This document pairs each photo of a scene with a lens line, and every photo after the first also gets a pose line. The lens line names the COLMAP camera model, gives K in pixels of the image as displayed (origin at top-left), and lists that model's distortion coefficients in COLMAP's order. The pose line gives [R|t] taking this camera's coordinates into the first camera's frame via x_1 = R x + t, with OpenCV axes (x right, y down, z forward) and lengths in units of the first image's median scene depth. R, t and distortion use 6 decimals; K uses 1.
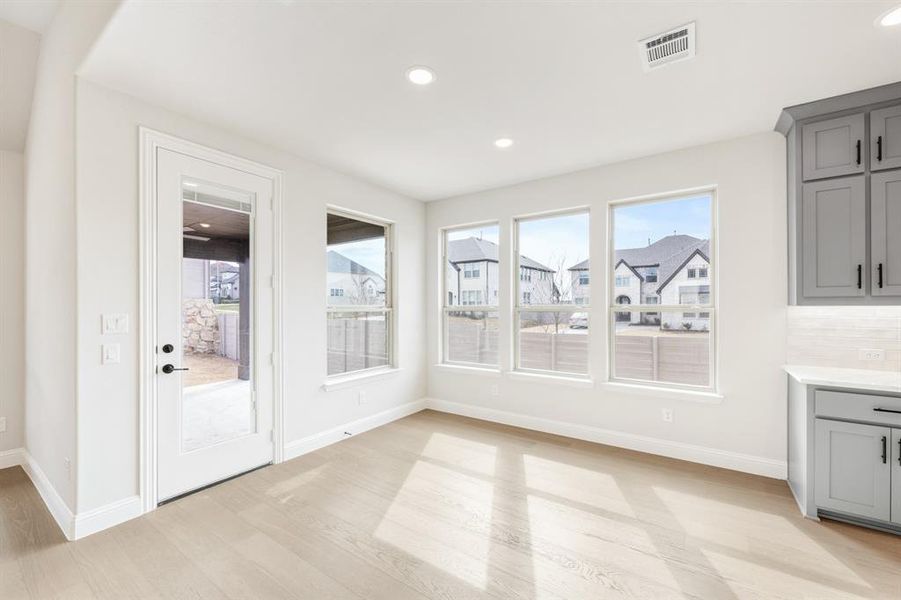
lens RADIAL K [[364.9, 0, 451.7], [0, 364.9, 307.0], [0, 0, 1]] dist [0.000231, -0.000025]
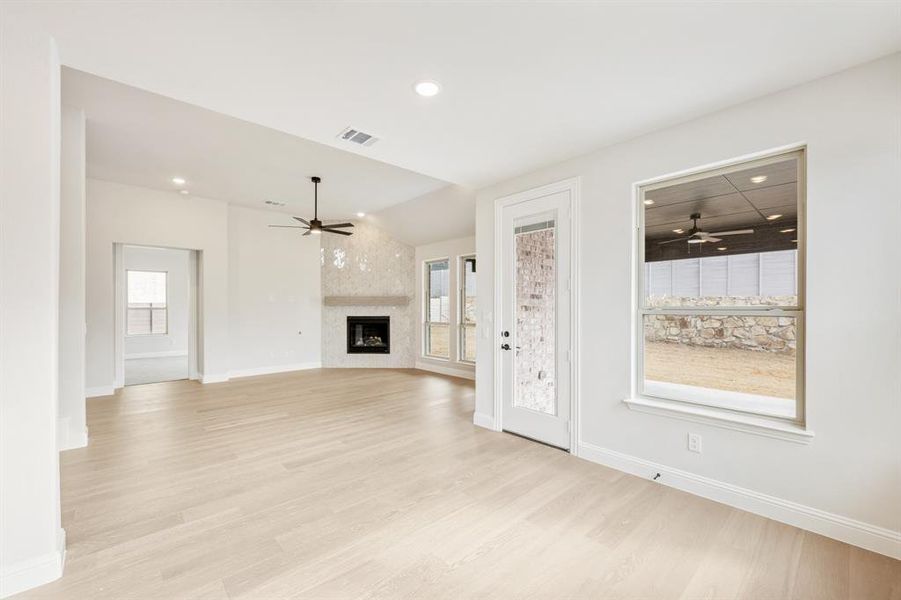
lens RADIAL K [[364.9, 0, 451.7], [0, 364.9, 307.0], [0, 0, 1]] dist [0.000231, -0.000025]
pose [[-0.216962, 0.002744, -0.976176, 0.216078], [0.000848, 0.999996, 0.002622, -0.001637], [0.976180, -0.000259, -0.216963, 0.301932]]
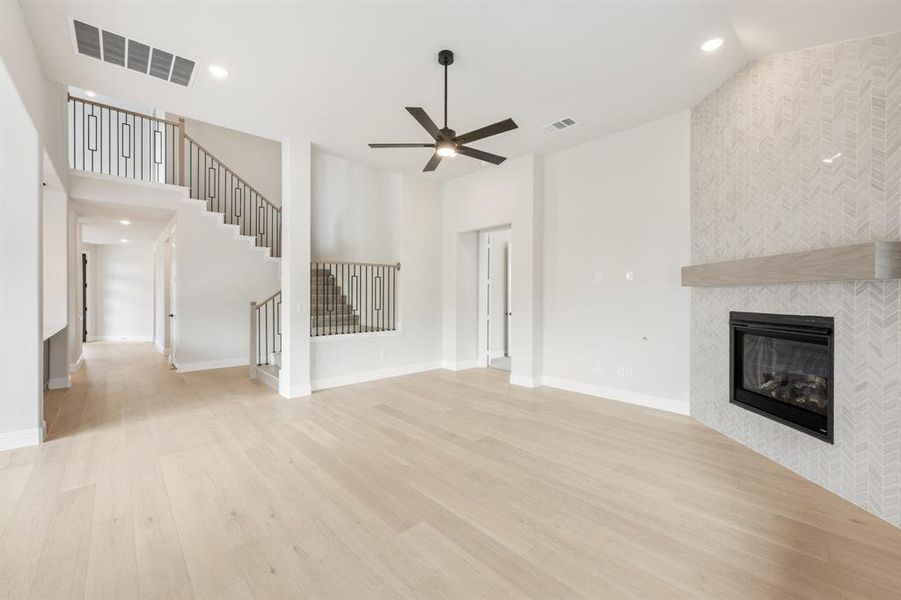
lens RADIAL K [[366.3, 0, 453.6], [0, 366.3, 295.0], [0, 0, 1]] dist [-0.000243, -0.000029]
pose [[-0.976332, 0.001465, 0.216274, -0.398185], [0.001667, 0.999998, 0.000754, 0.005841], [-0.216272, 0.001096, -0.976332, 0.278080]]
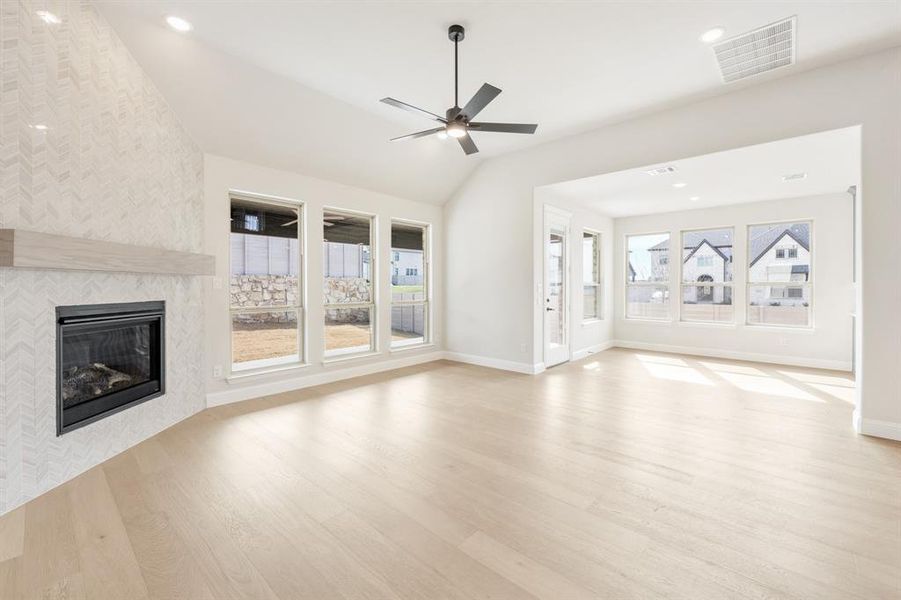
lens RADIAL K [[373.8, 0, 467.1], [0, 373.8, 288.3], [0, 0, 1]] dist [0.001411, 0.000156]
pose [[0.994380, 0.004129, -0.105792, -0.276289], [-0.003572, 0.999979, 0.005449, 0.007487], [0.105812, -0.005040, 0.994373, -0.362222]]
